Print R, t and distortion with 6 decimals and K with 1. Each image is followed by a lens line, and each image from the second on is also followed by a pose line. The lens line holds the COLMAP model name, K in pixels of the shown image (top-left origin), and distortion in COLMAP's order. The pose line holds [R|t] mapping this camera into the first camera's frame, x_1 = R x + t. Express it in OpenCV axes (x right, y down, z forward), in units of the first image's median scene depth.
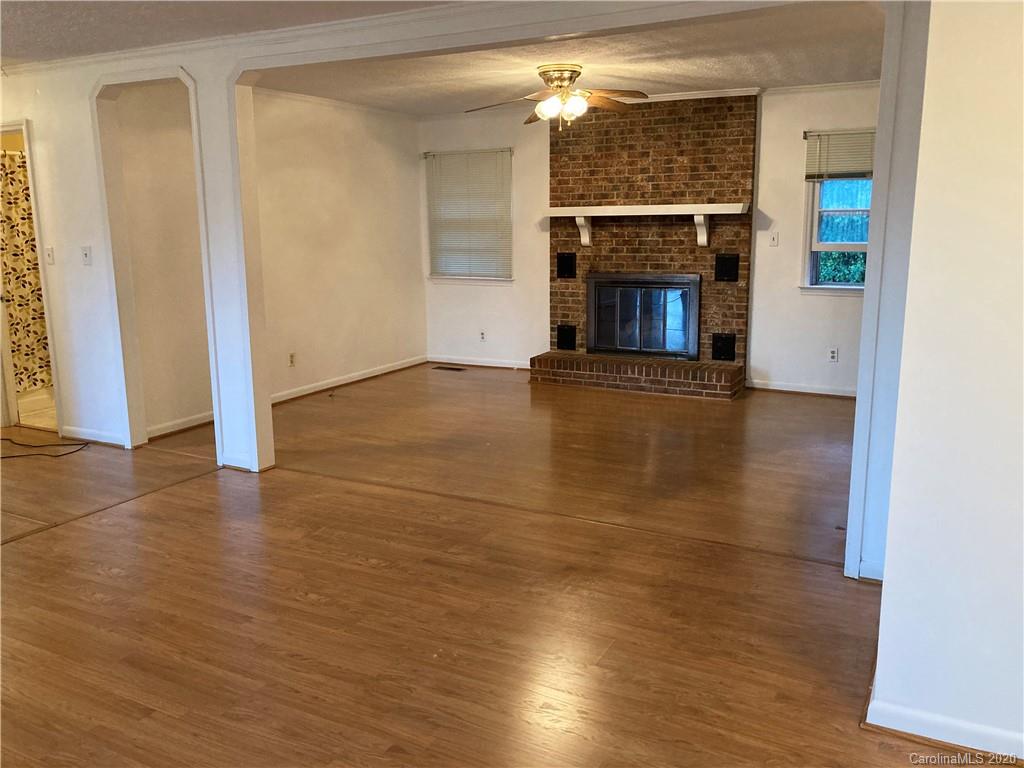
lens RADIAL K [[838.4, 0, 487.5], [0, 838.4, 368.8], [0, 0, 1]] dist [0.017596, -0.015189]
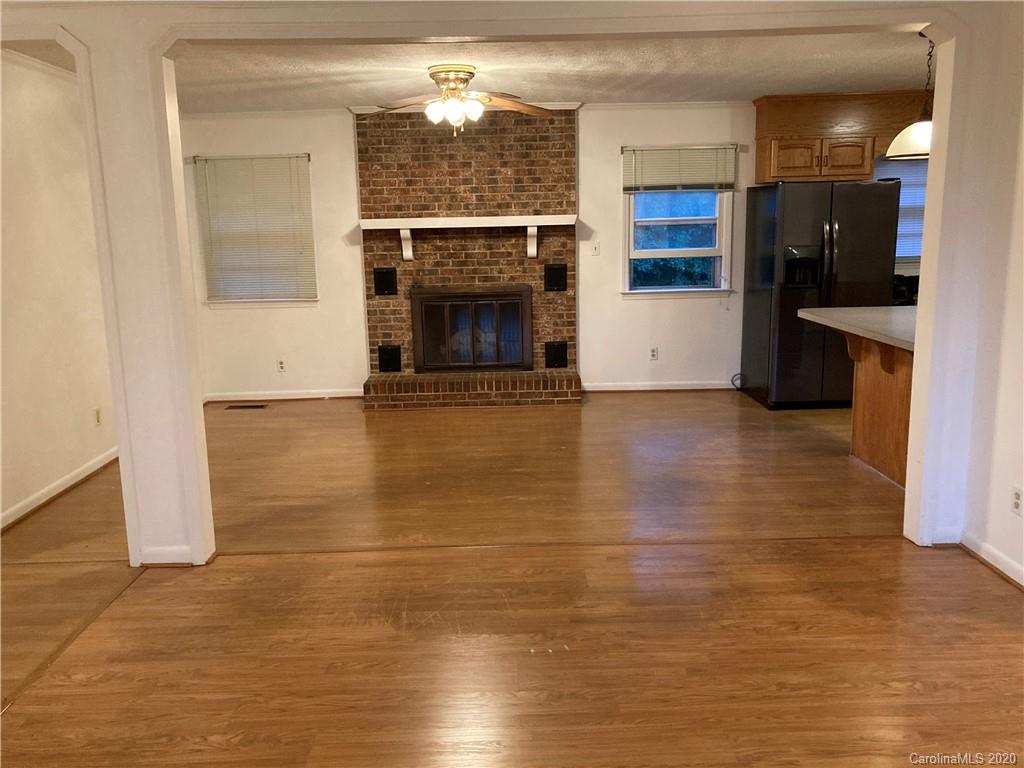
lens RADIAL K [[838.4, 0, 506.6], [0, 838.4, 385.9], [0, 0, 1]] dist [0.017596, -0.015189]
pose [[0.873258, -0.101542, 0.476560, -0.267961], [0.098989, 0.994620, 0.030536, -0.025631], [-0.477097, 0.020509, 0.878611, 0.129859]]
